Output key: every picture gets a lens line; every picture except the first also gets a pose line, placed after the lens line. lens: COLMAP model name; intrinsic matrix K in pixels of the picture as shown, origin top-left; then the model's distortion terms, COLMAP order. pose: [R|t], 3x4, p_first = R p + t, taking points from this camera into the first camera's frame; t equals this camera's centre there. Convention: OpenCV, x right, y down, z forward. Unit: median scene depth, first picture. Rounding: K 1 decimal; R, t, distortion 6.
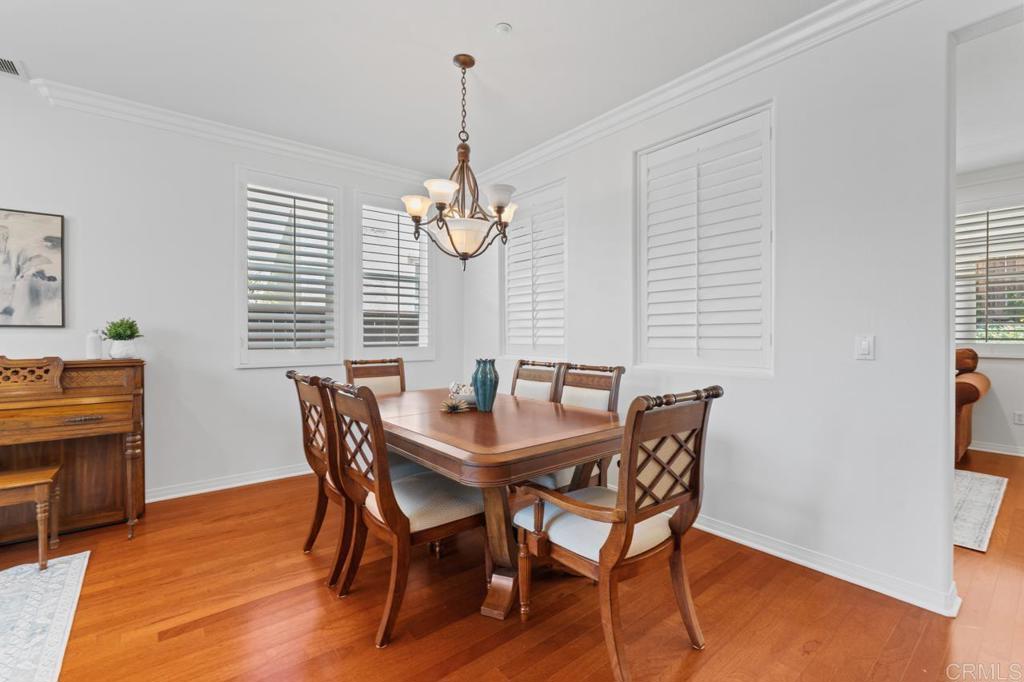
lens RADIAL K [[447.4, 0, 509.1], [0, 447.4, 337.0], [0, 0, 1]] dist [-0.003821, -0.000404]
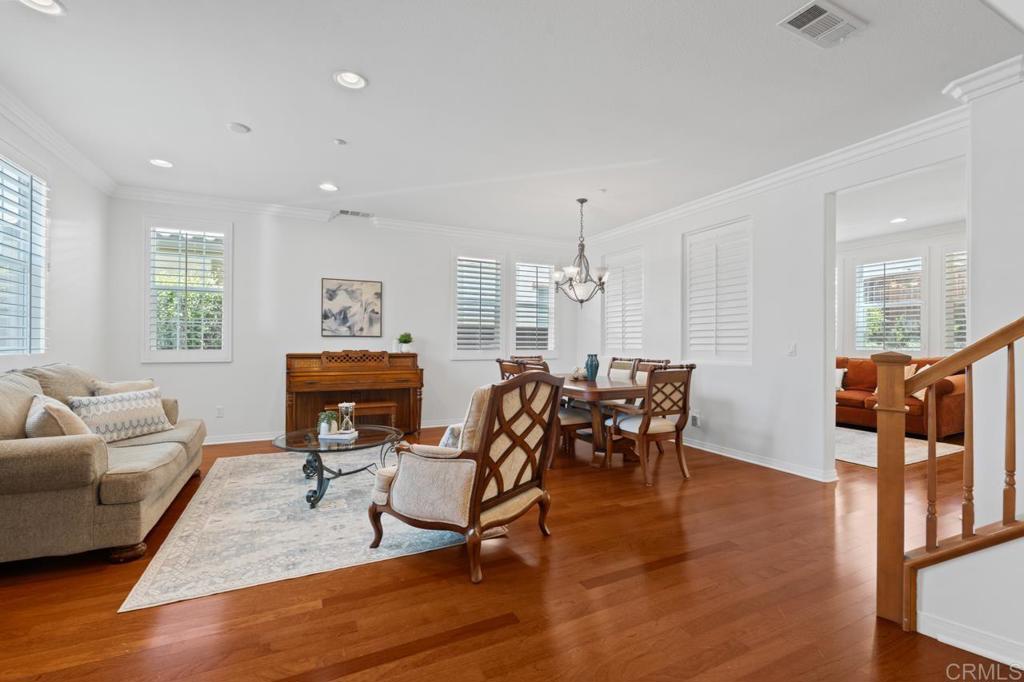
lens RADIAL K [[445.2, 0, 513.0], [0, 445.2, 341.6], [0, 0, 1]] dist [-0.003241, 0.000268]
pose [[0.975029, 0.006344, -0.221988, 0.037873], [-0.008395, 0.999930, -0.008300, 0.012261], [0.221920, 0.009957, 0.975014, -0.906965]]
